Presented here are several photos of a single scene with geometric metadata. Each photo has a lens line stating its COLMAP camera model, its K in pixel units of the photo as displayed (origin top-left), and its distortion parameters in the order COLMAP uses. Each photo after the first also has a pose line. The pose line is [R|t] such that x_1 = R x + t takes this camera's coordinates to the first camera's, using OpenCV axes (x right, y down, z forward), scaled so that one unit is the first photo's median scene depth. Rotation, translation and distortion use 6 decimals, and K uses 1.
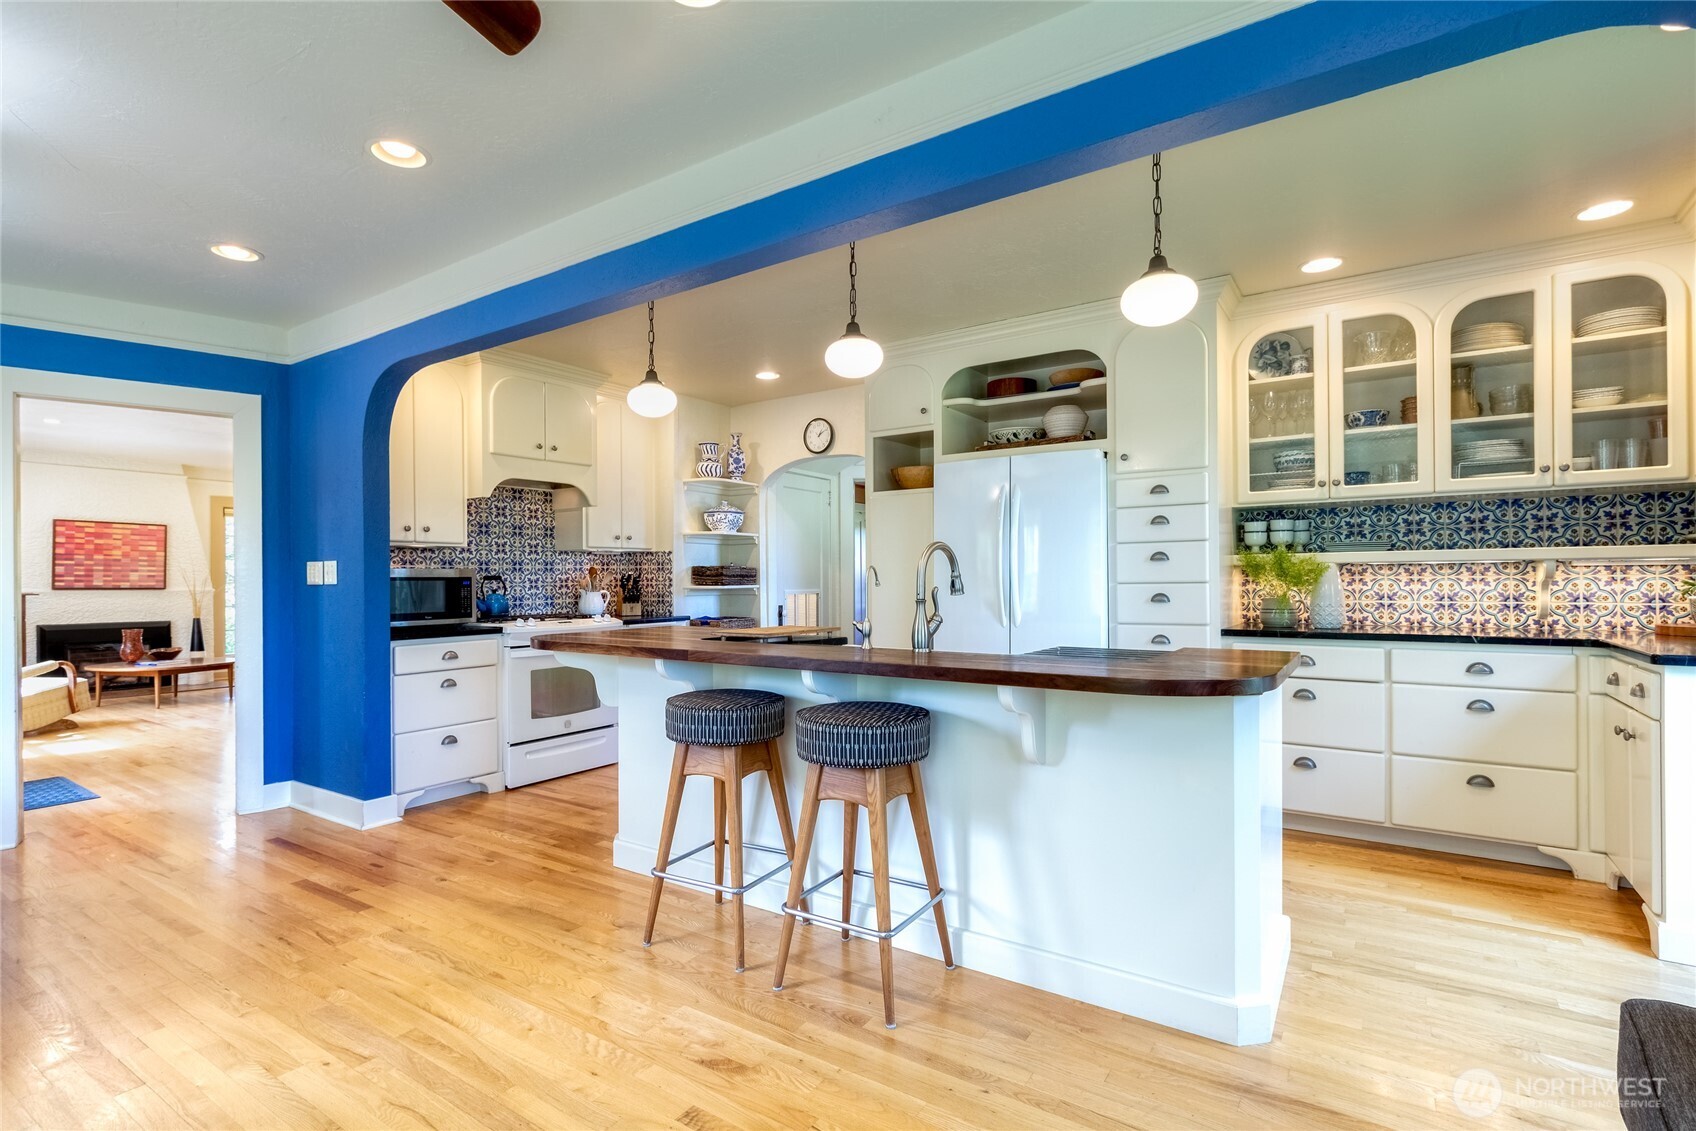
lens RADIAL K [[807.4, 0, 856.2], [0, 807.4, 570.4], [0, 0, 1]] dist [0.000180, 0.001017]
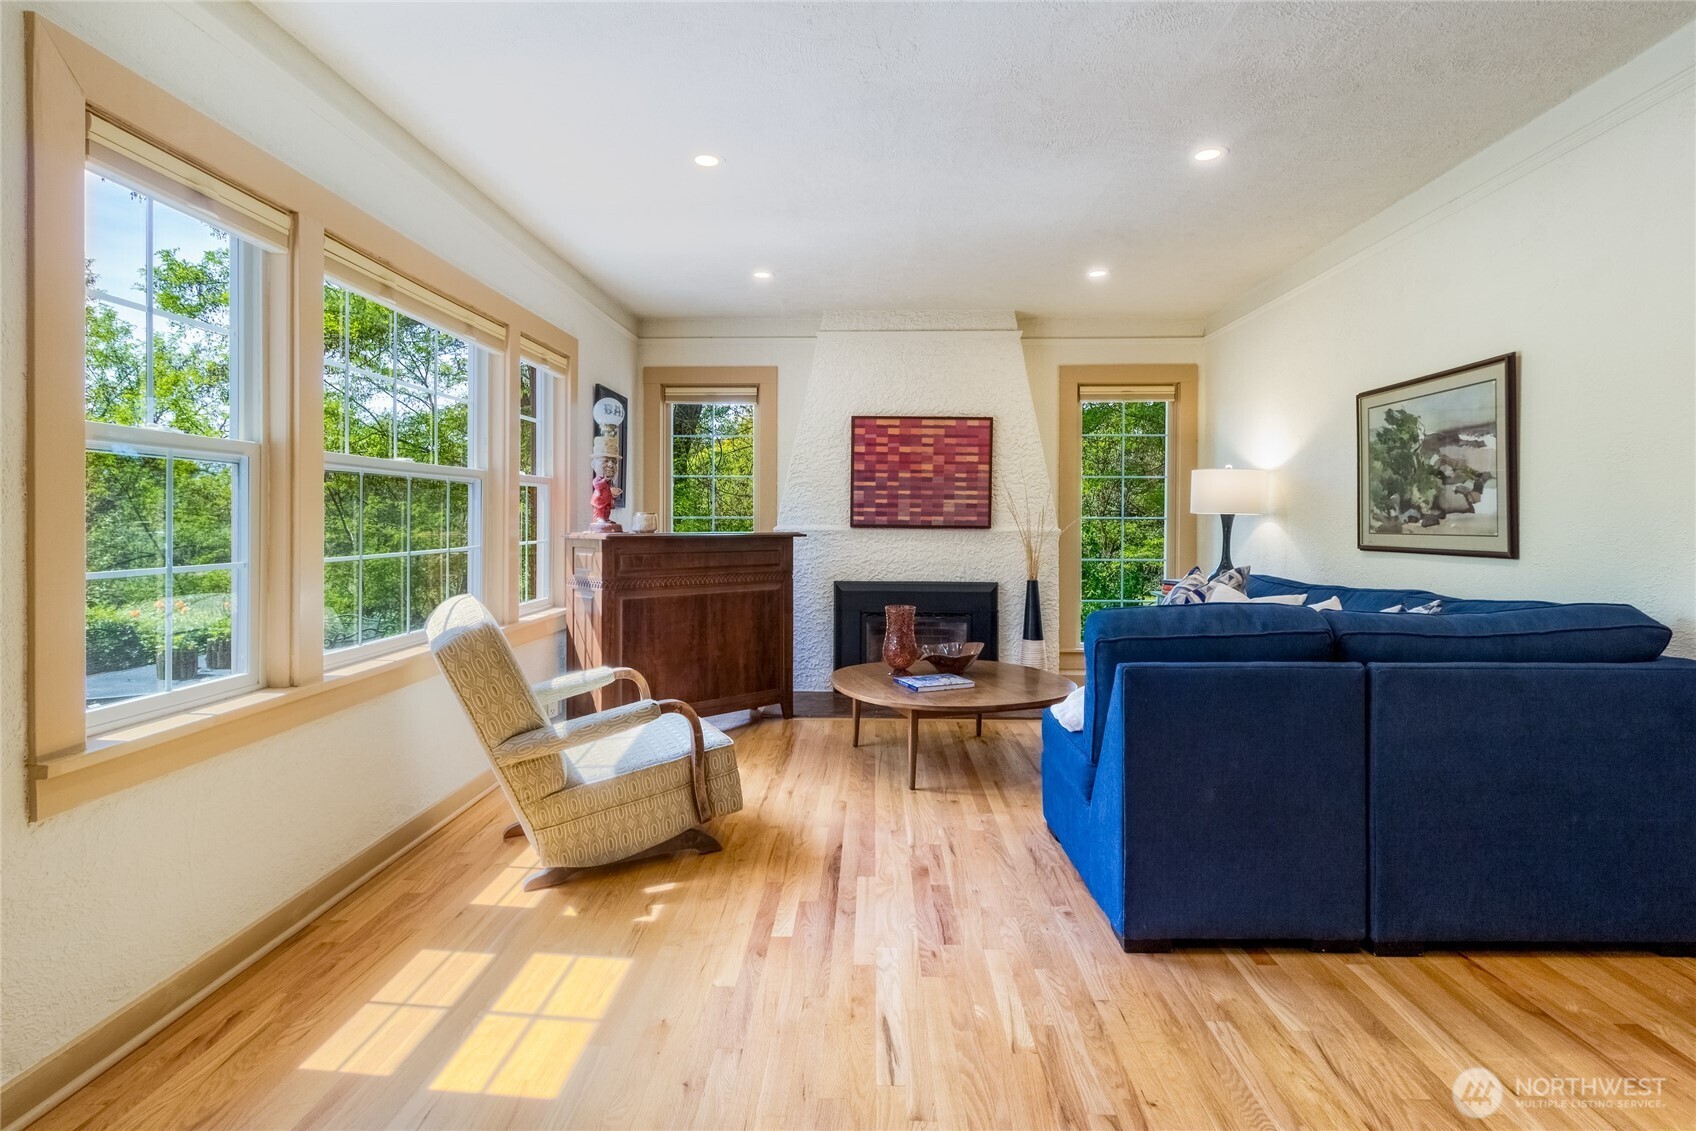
lens RADIAL K [[807.4, 0, 881.9], [0, 807.4, 510.8], [0, 0, 1]] dist [0.000180, 0.001017]
pose [[0.527446, 0.005603, -0.849570, -0.423673], [0.005914, 0.999930, 0.010266, 0.004449], [0.849568, -0.010439, 0.527376, 0.659917]]
